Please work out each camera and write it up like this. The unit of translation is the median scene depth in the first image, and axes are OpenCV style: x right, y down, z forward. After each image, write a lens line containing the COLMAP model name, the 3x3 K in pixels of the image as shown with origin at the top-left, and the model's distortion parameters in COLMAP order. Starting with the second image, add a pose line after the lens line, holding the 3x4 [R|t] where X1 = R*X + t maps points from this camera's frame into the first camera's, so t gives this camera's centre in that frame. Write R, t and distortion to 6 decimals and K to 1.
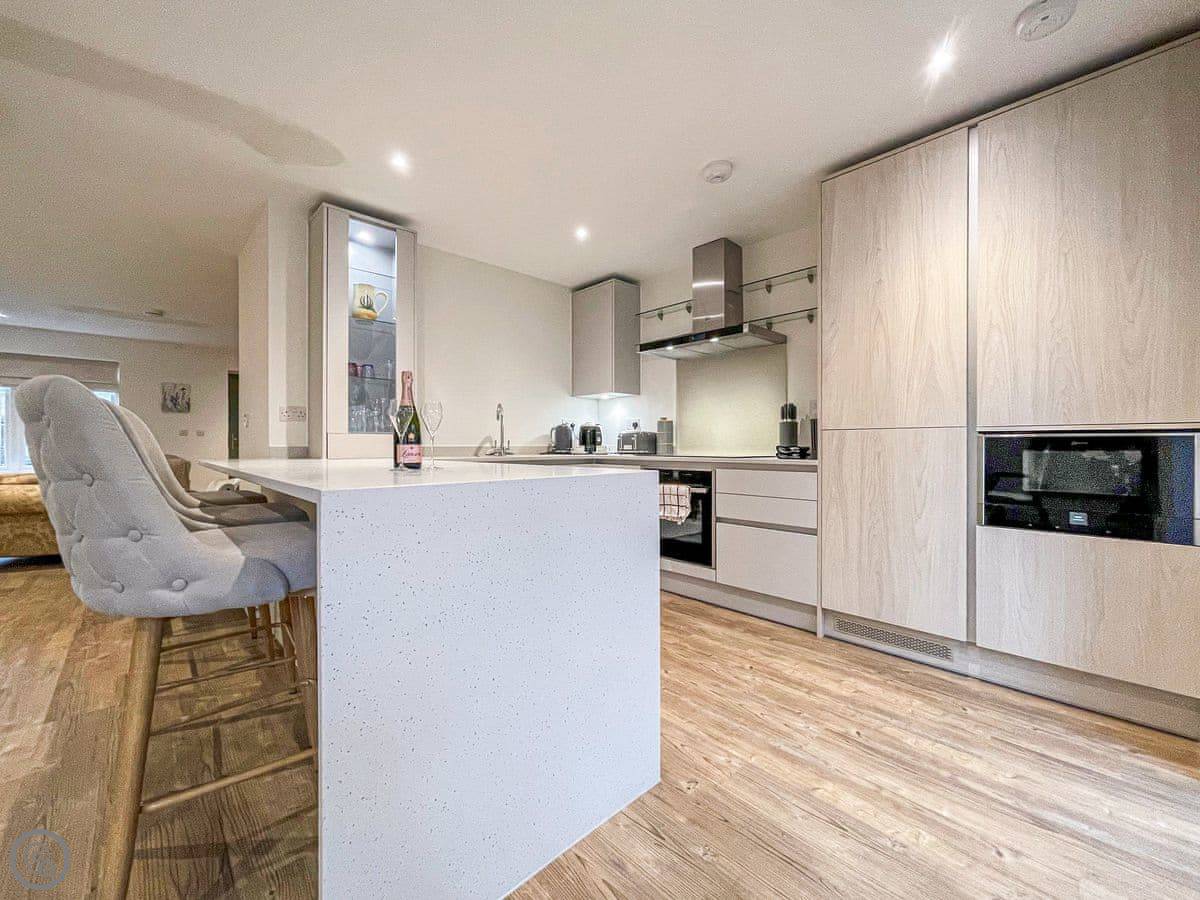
lens RADIAL K [[500.3, 0, 595.6], [0, 500.3, 448.1], [0, 0, 1]] dist [-0.003417, -0.000552]
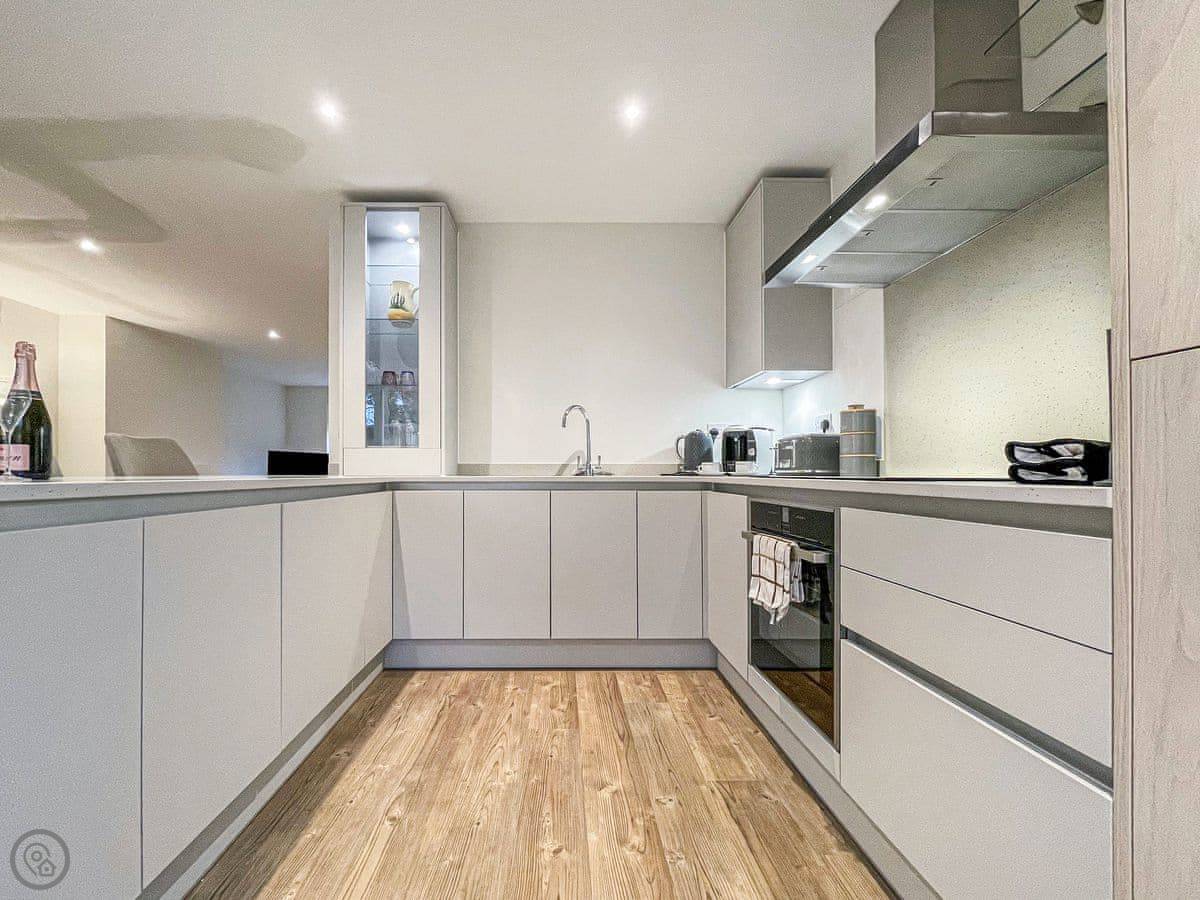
lens RADIAL K [[500.3, 0, 558.8], [0, 500.3, 473.0], [0, 0, 1]] dist [-0.003417, -0.000552]
pose [[0.720989, -0.000850, -0.692946, 0.274594], [-0.002921, 0.999987, -0.004265, 0.012467], [0.692940, 0.005099, 0.720977, 0.418792]]
